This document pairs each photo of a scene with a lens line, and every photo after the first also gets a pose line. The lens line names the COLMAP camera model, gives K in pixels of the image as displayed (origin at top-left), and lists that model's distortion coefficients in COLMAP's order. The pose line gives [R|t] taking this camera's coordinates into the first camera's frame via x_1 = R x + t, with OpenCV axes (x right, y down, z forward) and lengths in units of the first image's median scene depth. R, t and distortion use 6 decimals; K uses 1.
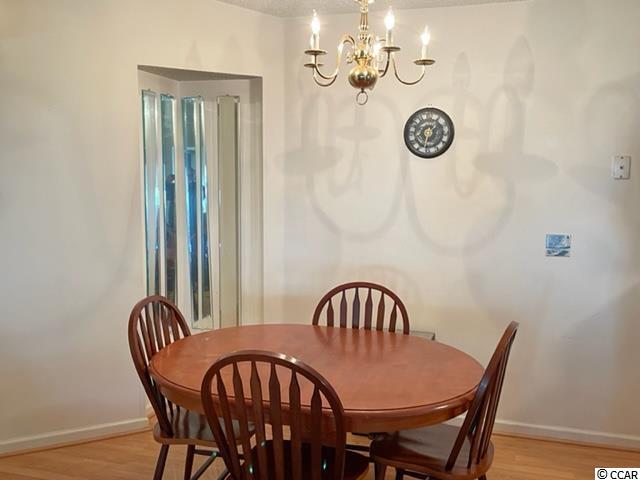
lens RADIAL K [[639.0, 0, 315.8], [0, 639.0, 244.1], [0, 0, 1]] dist [0.048051, 0.000000]
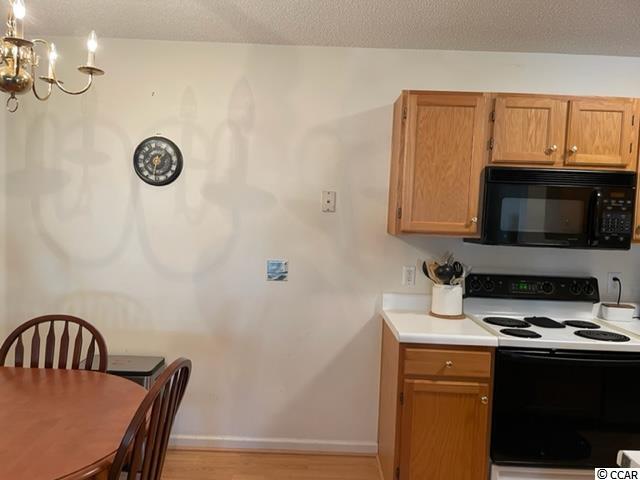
lens RADIAL K [[483.2, 0, 317.7], [0, 483.2, 246.6], [0, 0, 1]] dist [0.083220, -0.114920]
pose [[0.953201, 0.005861, 0.302281, 0.191266], [0.002988, 0.999581, -0.028805, -0.014696], [-0.302323, 0.028360, 0.952783, 0.193486]]
